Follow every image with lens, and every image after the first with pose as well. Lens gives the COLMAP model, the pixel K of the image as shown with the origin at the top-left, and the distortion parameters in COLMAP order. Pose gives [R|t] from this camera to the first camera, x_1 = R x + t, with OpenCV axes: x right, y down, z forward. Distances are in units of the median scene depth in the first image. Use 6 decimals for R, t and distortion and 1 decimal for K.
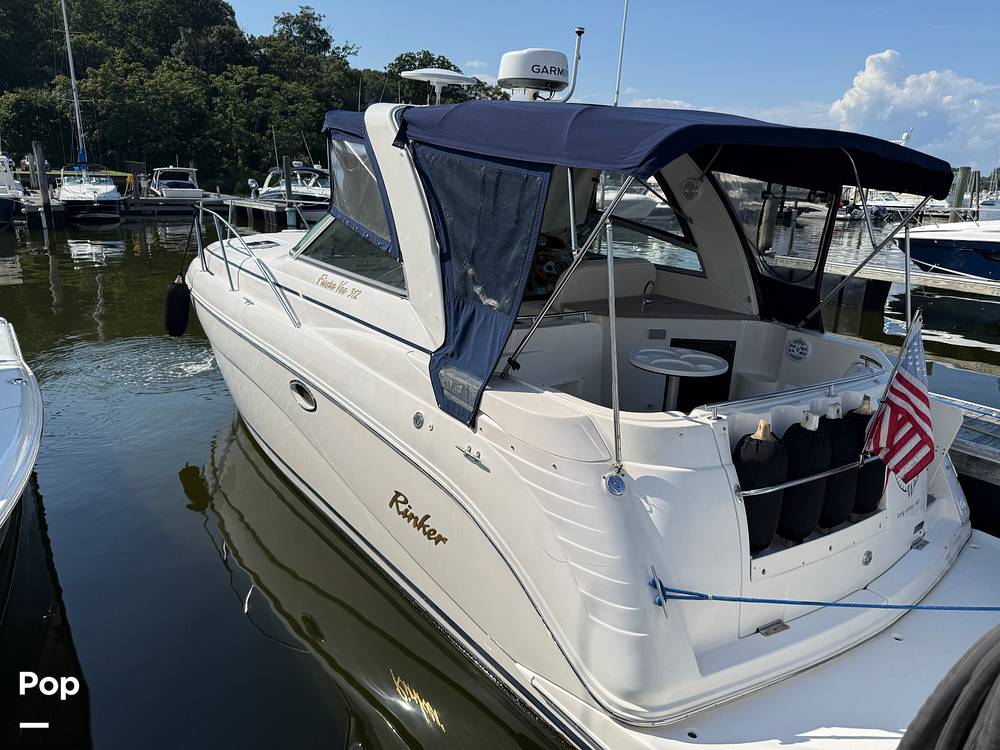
lens RADIAL K [[703.9, 0, 499.6], [0, 703.9, 368.9], [0, 0, 1]] dist [0.000772, -0.007585]
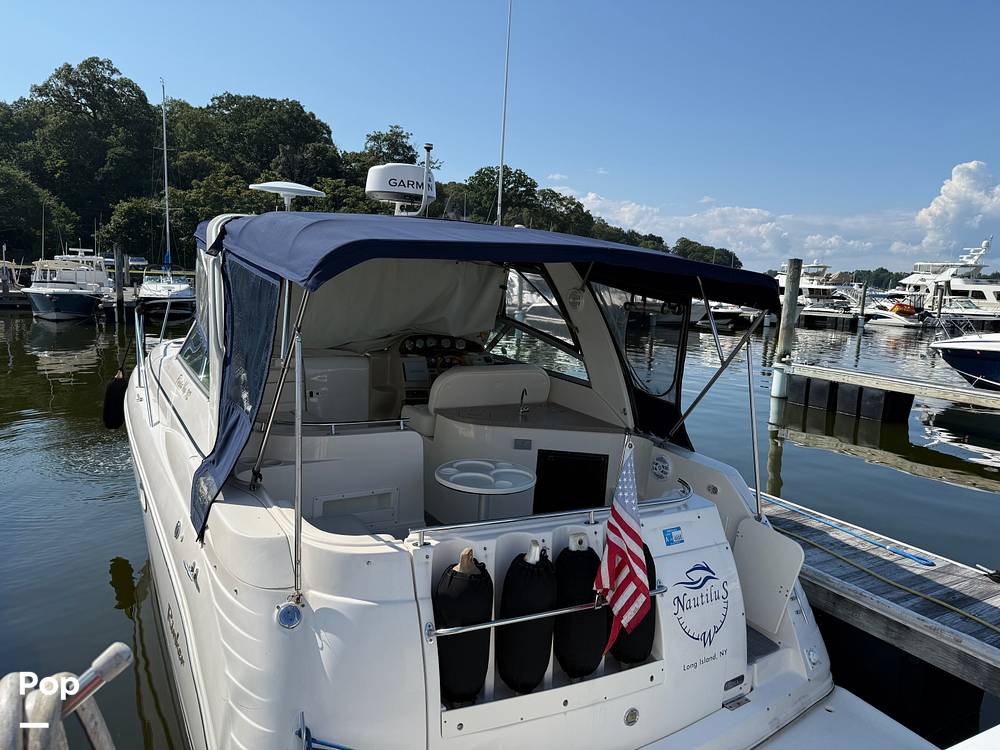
lens RADIAL K [[691.9, 0, 497.1], [0, 691.9, 378.3], [0, 0, 1]] dist [0.055819, -0.074403]
pose [[0.994631, 0.025080, -0.100404, 0.403445], [-0.037537, 0.991551, -0.124171, -0.030481], [0.096442, 0.127274, 0.987168, 0.070239]]
